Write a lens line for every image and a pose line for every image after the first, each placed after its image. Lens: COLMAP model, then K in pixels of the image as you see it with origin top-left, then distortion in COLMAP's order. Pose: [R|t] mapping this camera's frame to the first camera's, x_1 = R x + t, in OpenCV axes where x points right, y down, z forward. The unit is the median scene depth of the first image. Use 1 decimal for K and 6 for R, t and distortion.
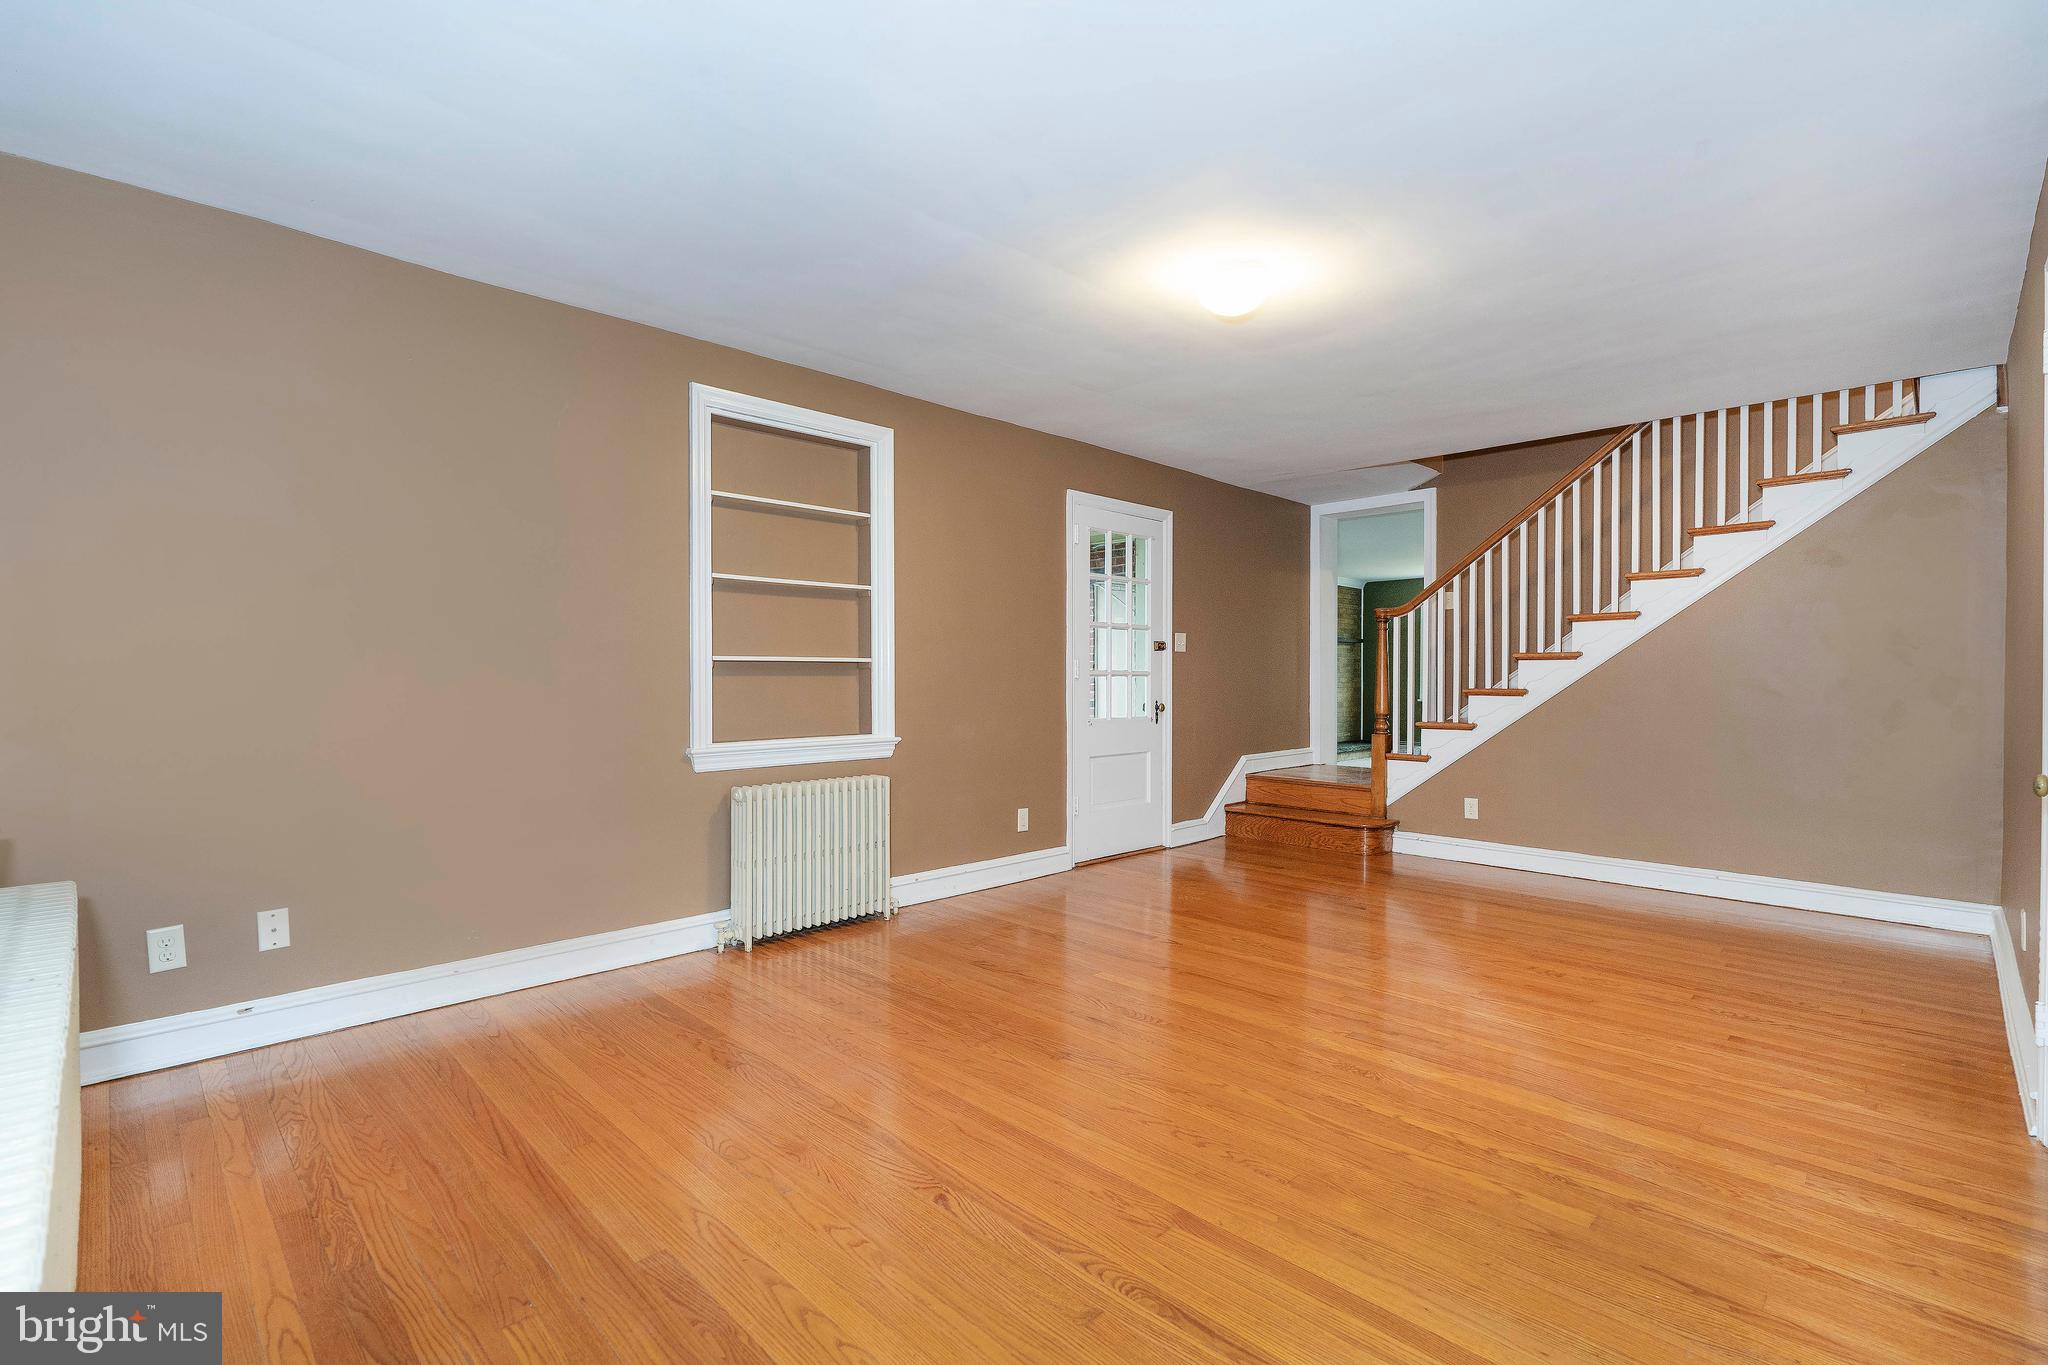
lens RADIAL K [[935.9, 0, 1043.4], [0, 935.9, 686.9], [0, 0, 1]] dist [-0.003268, 0.001749]
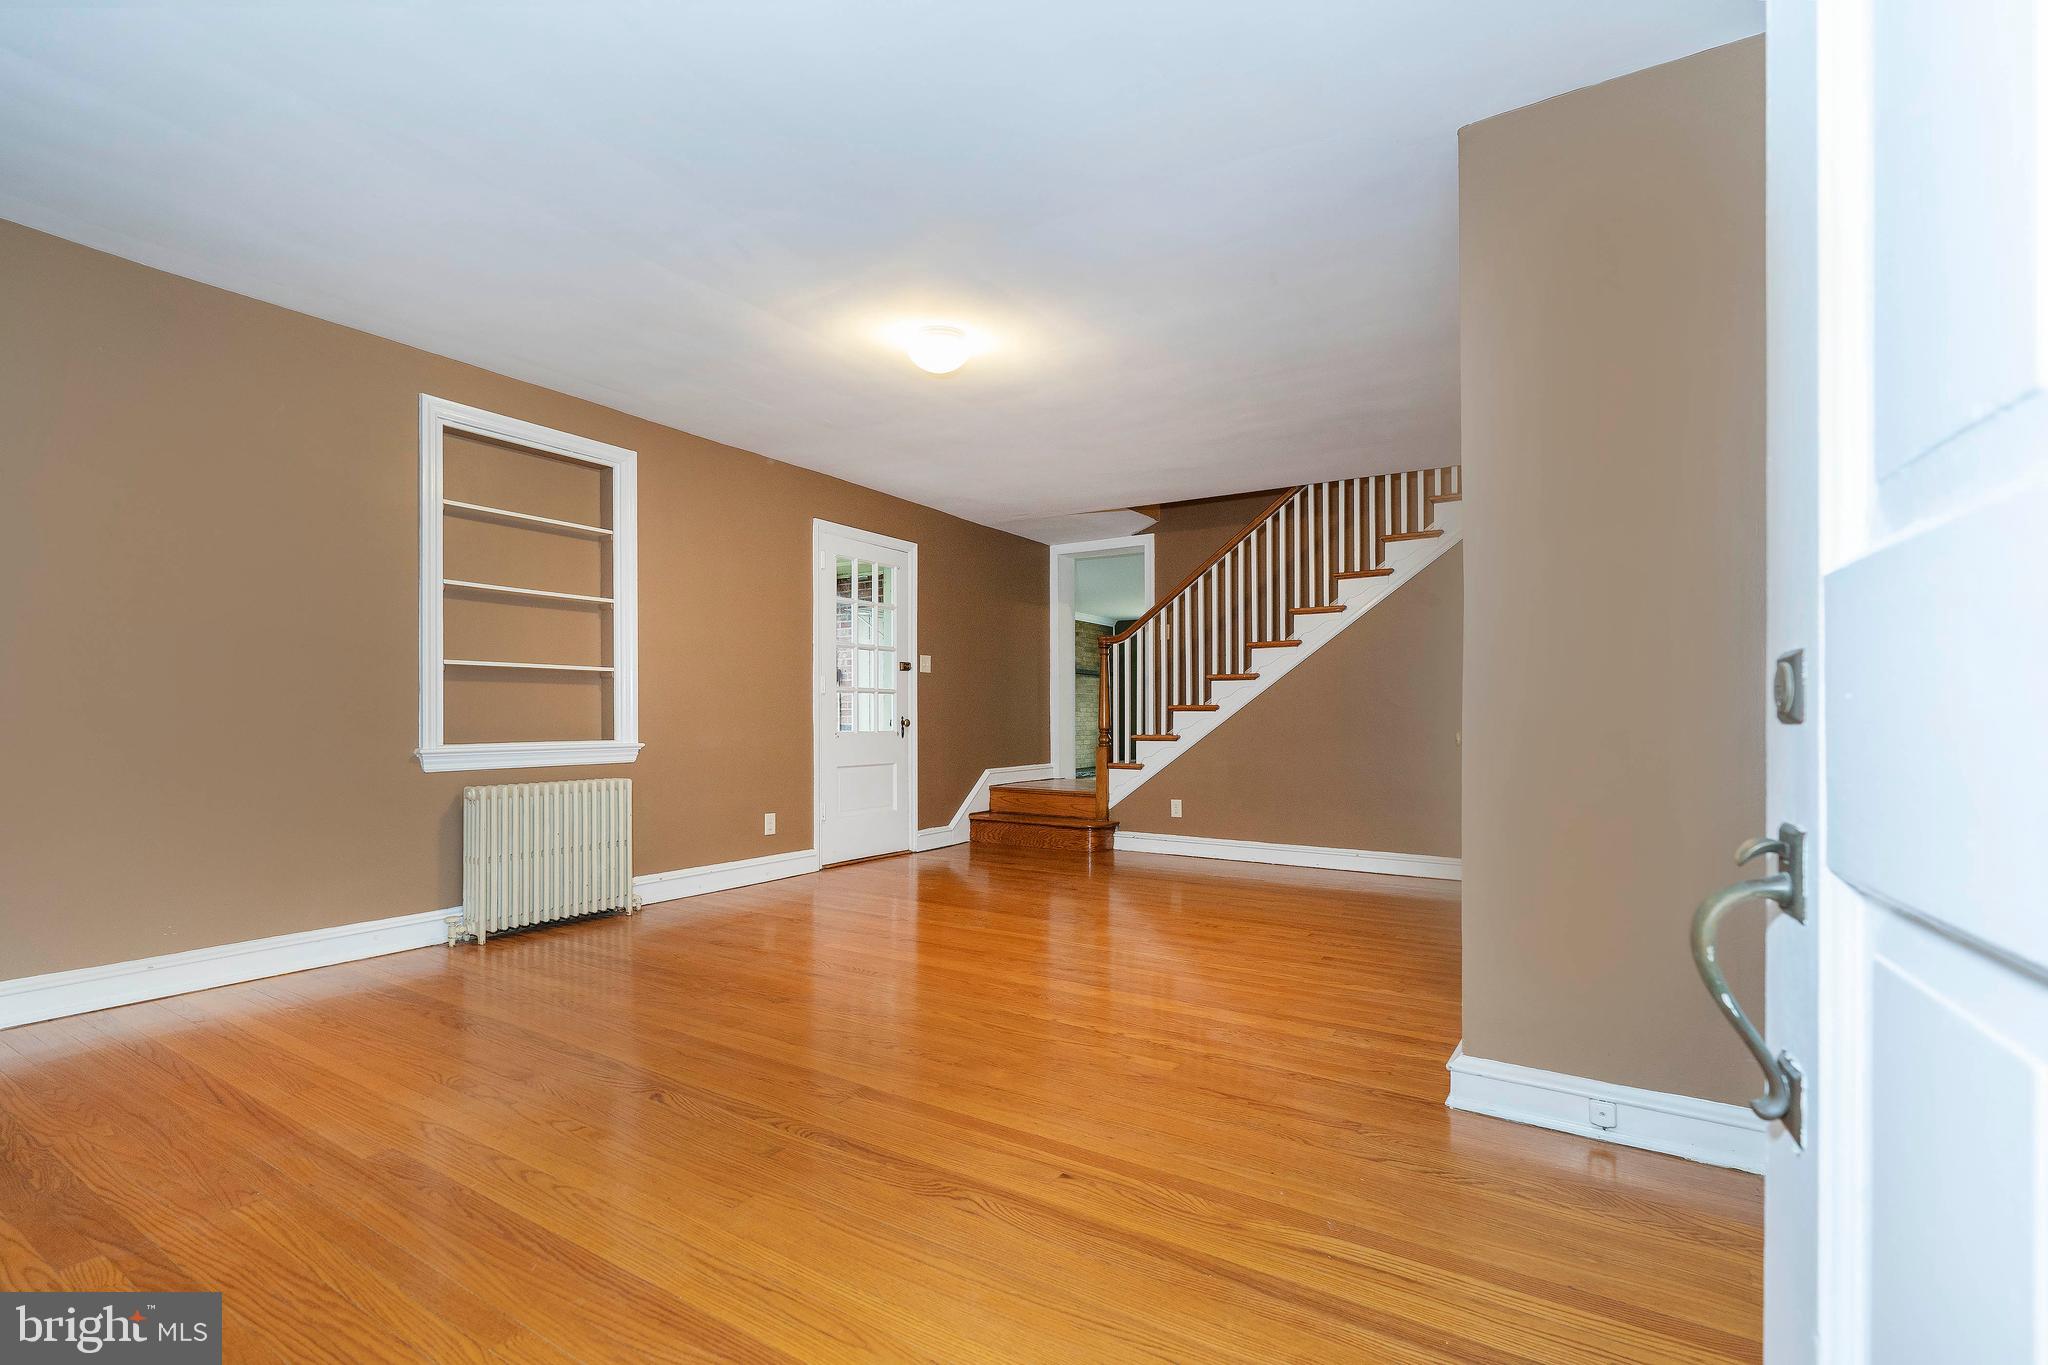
lens RADIAL K [[935.9, 0, 1053.3], [0, 935.9, 715.1], [0, 0, 1]] dist [-0.003268, 0.001749]
pose [[0.972584, -0.002907, 0.232535, 0.052221], [0.006641, 0.999861, -0.015275, 0.042232], [-0.232458, 0.016400, 0.972468, -0.137177]]
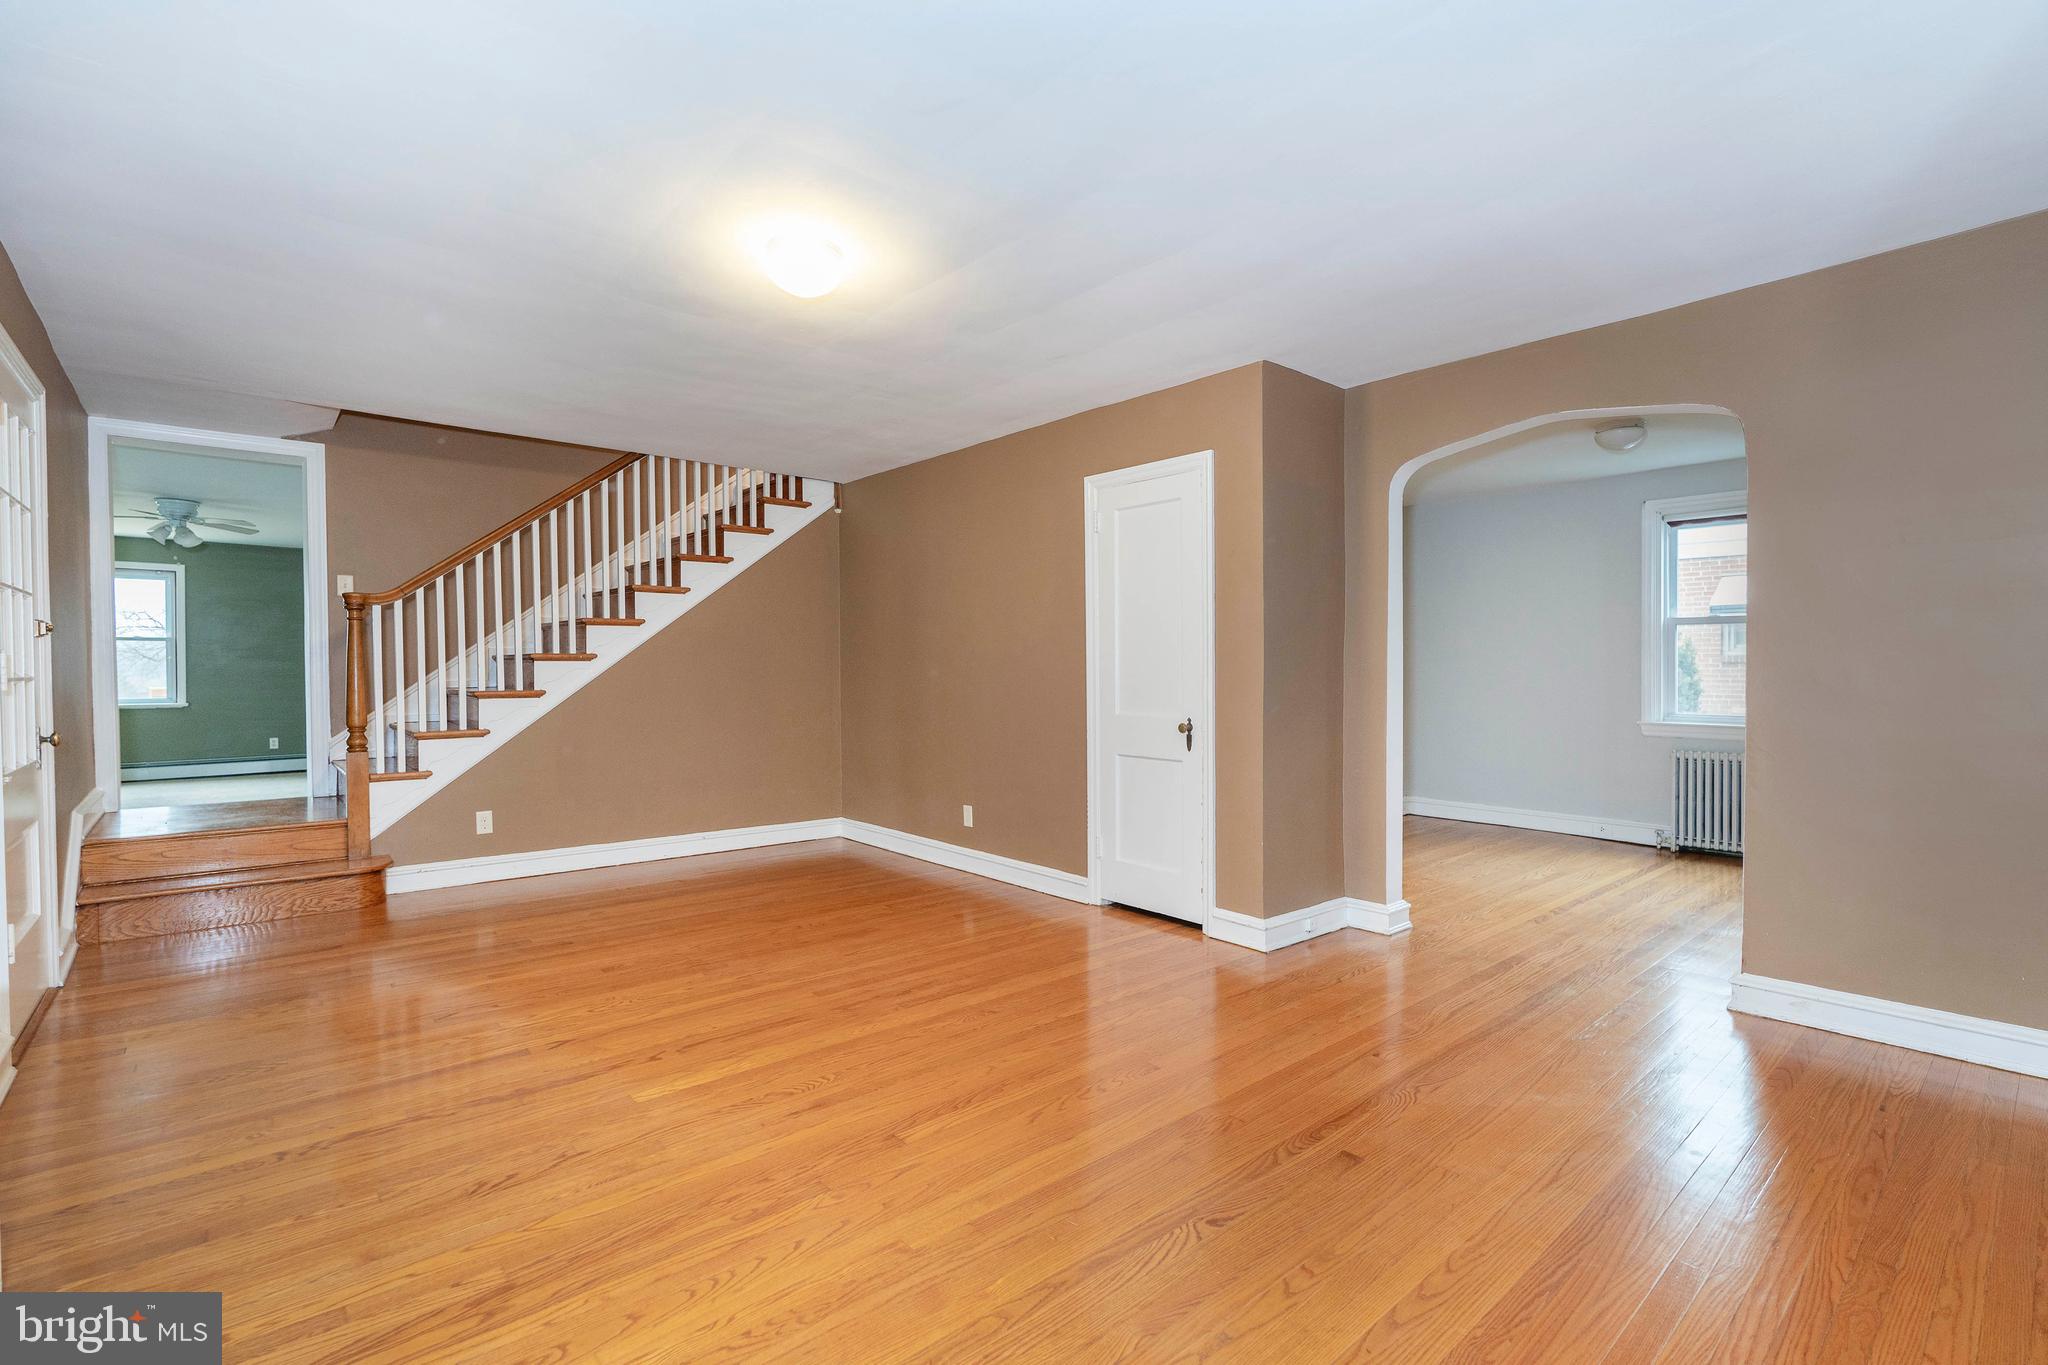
lens RADIAL K [[935.9, 0, 1003.2], [0, 935.9, 674.4], [0, 0, 1]] dist [-0.003268, 0.001749]
pose [[0.083536, -0.007042, 0.996480, -0.556856], [0.012178, 0.999908, 0.006046, -0.018950], [-0.996430, 0.011630, 0.083614, 0.571061]]
